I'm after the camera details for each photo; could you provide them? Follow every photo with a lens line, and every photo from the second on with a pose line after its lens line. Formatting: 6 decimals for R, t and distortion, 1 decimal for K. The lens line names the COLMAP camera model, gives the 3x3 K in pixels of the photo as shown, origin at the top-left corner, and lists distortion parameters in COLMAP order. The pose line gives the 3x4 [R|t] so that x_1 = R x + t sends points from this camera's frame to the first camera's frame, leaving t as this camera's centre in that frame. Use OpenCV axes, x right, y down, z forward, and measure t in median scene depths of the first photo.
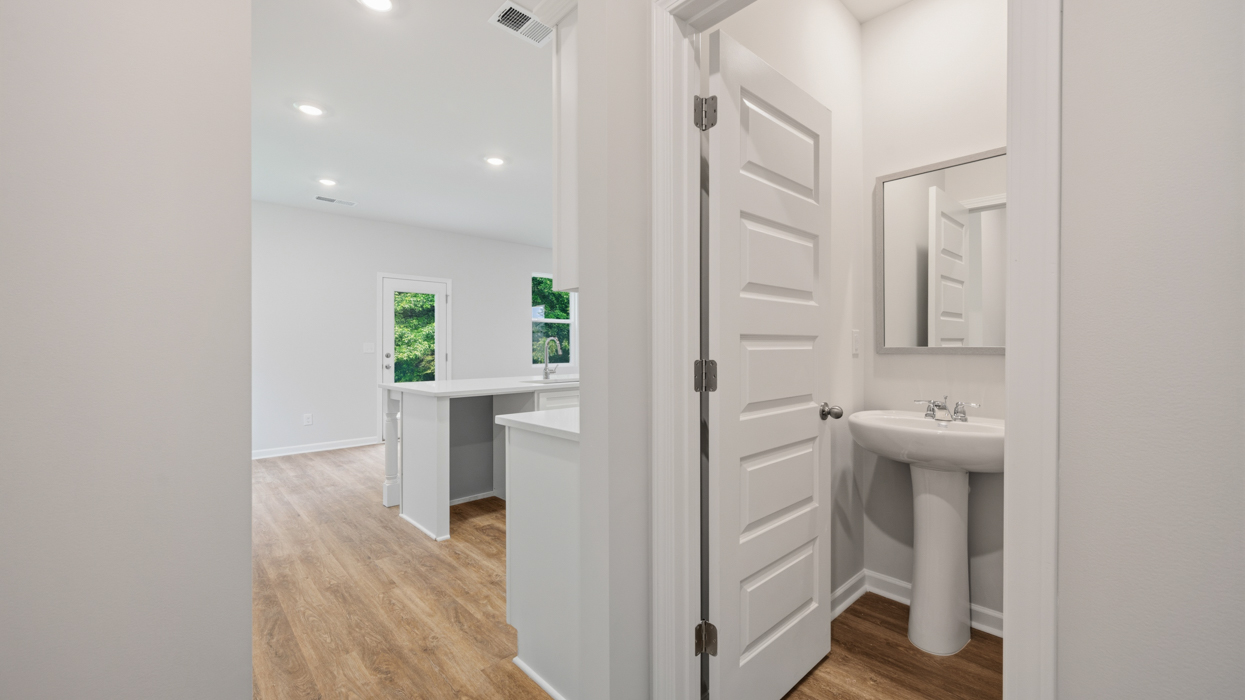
lens RADIAL K [[489.4, 0, 627.2], [0, 489.4, 347.9], [0, 0, 1]] dist [-0.001633, 0.000160]
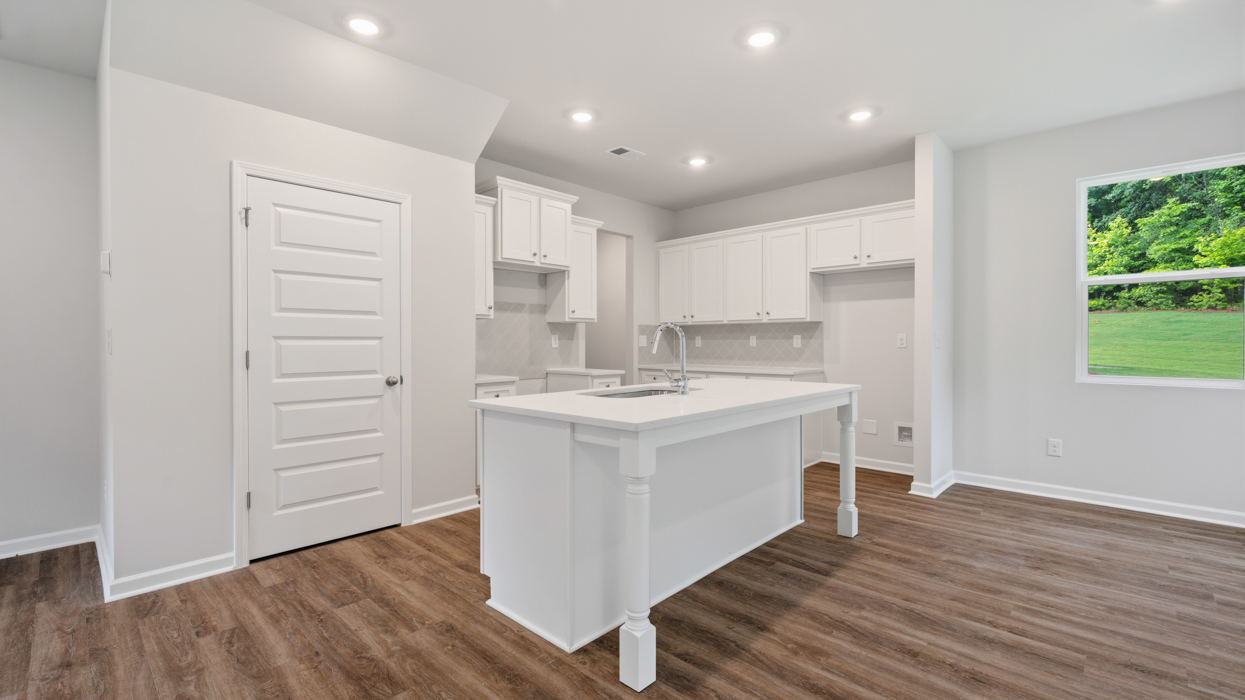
lens RADIAL K [[536.2, 0, 626.3], [0, 536.2, 345.6], [0, 0, 1]] dist [0.000986, 0.000123]
pose [[-0.998476, 0.002274, -0.055144, -0.046679], [0.001931, 0.999978, 0.006276, 0.000910], [0.055157, 0.006160, -0.998459, 1.319490]]
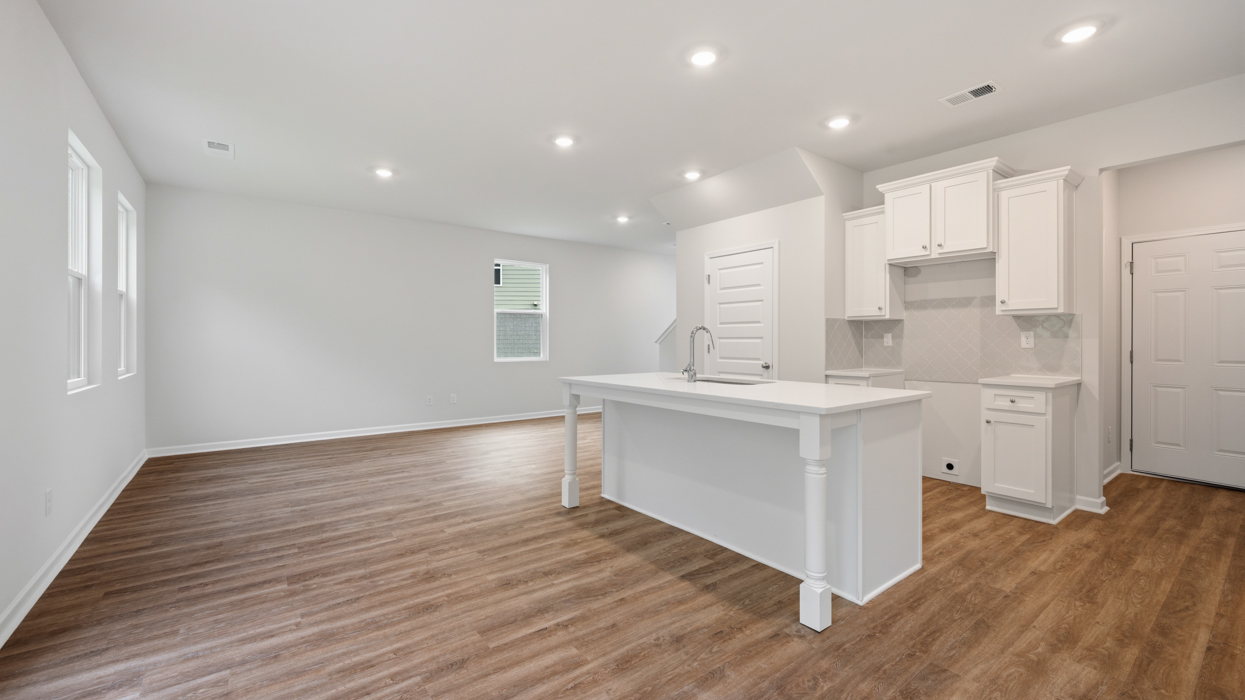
lens RADIAL K [[507.0, 0, 622.7], [0, 507.0, 342.2], [0, 0, 1]] dist [-0.003009, -0.000033]
pose [[0.107406, -0.002932, 0.994211, -0.757475], [-0.001296, 0.999994, 0.003089, 0.001186], [-0.994214, -0.001620, 0.107402, 0.816560]]
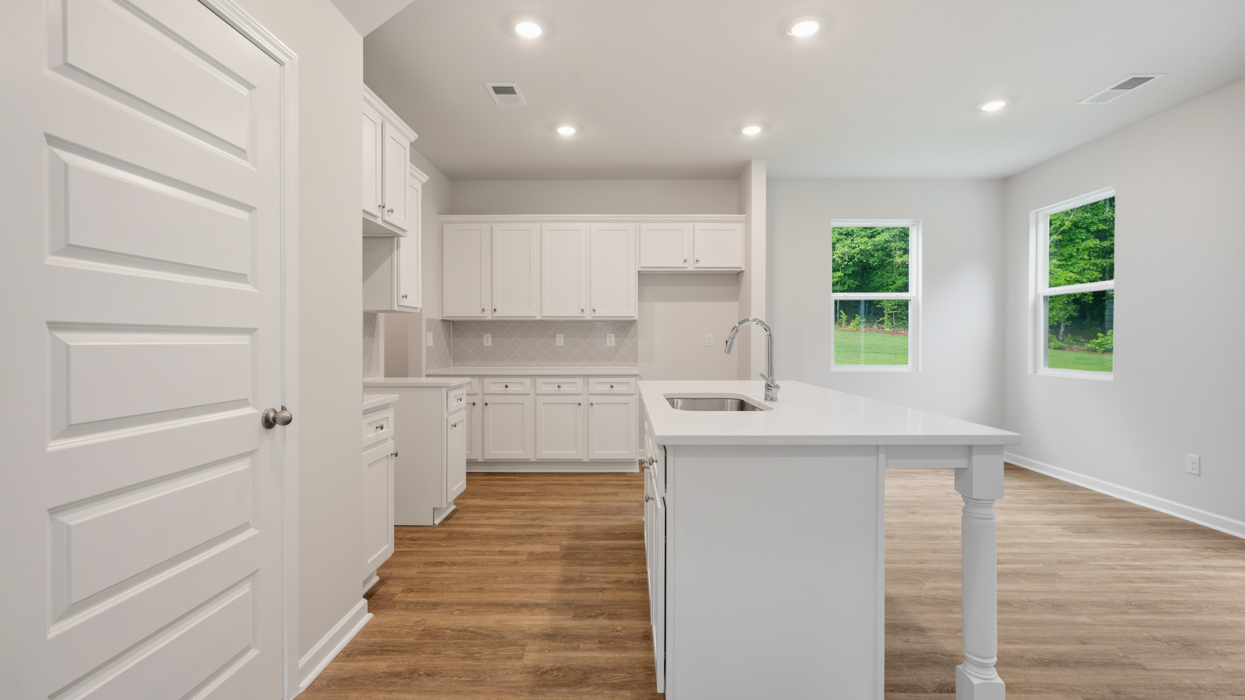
lens RADIAL K [[545.1, 0, 625.6], [0, 545.1, 343.9], [0, 0, 1]] dist [0.000394, 0.000048]
pose [[-0.693598, 0.004297, -0.720350, 0.289965], [0.000326, 0.999984, 0.005651, 0.001150], [0.720363, 0.003684, -0.693588, 1.032007]]
